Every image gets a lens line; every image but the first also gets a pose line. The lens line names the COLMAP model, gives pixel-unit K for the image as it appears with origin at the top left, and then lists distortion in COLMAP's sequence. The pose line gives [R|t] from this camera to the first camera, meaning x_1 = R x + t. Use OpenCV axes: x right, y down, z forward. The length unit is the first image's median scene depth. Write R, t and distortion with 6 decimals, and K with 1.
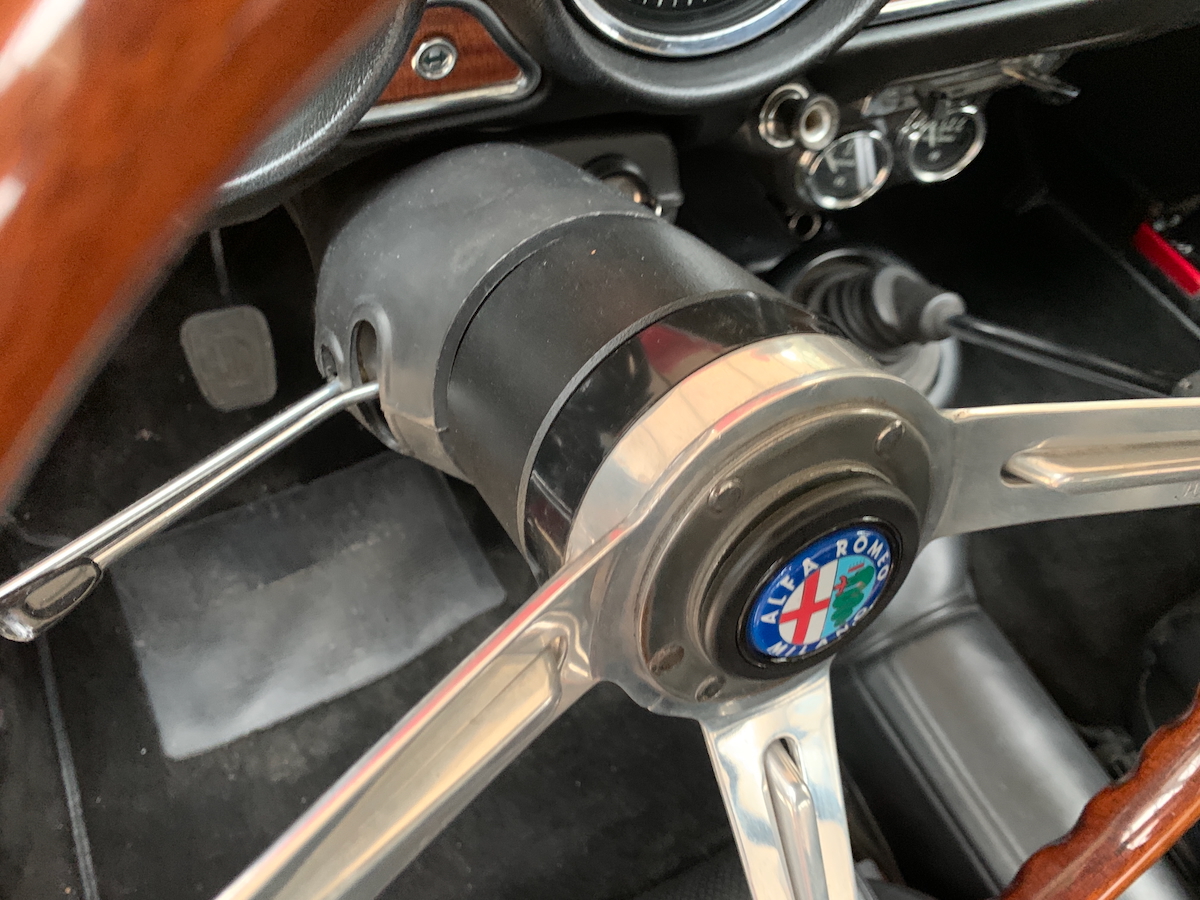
lens RADIAL K [[941.0, 0, 600.0], [0, 941.0, 450.0], [0, 0, 1]] dist [-0.010455, -0.006055]
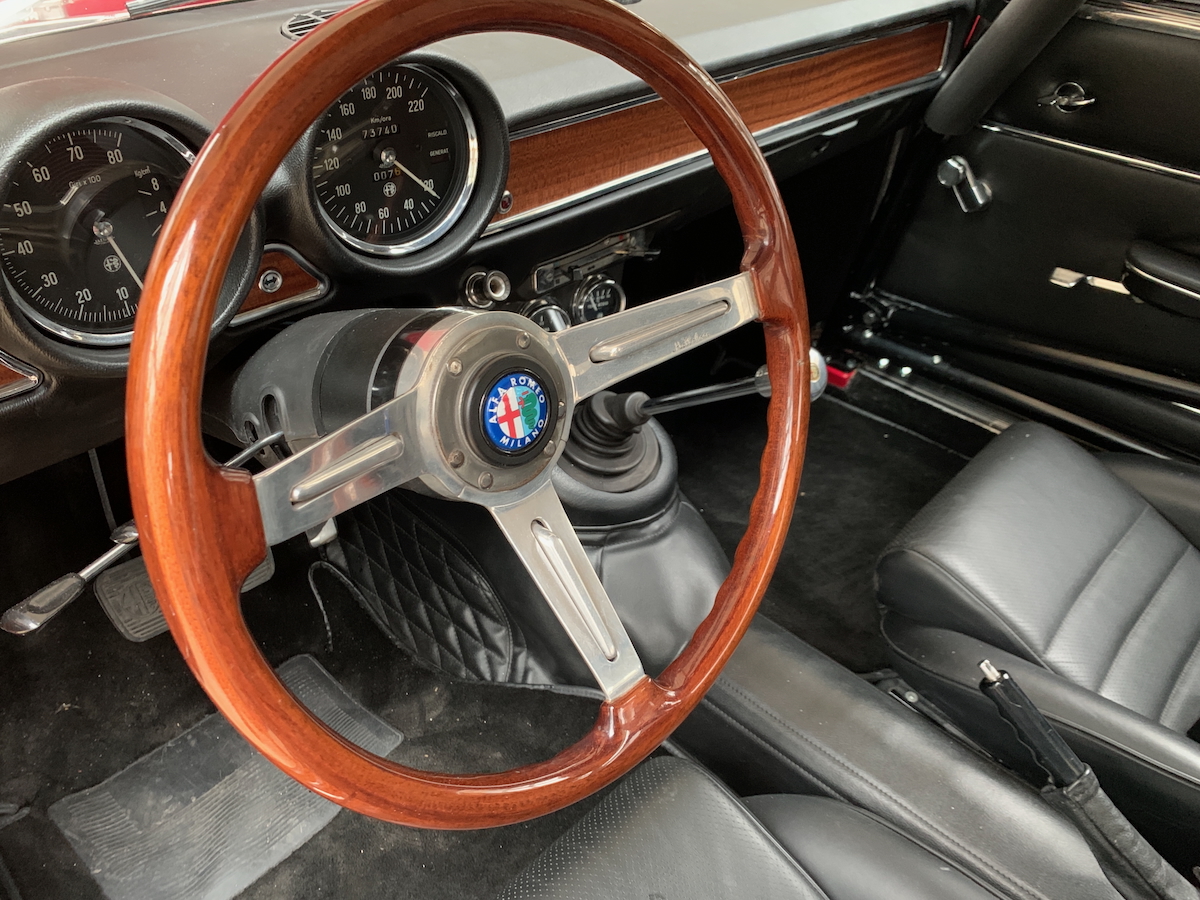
lens RADIAL K [[931.1, 0, 600.0], [0, 931.1, 450.0], [0, 0, 1]] dist [-0.001577, -0.002813]
pose [[0.940179, -0.269762, 0.208068, -0.035500], [0.321879, 0.903465, -0.283098, 0.595128], [-0.111614, 0.333135, 0.936250, -0.661140]]
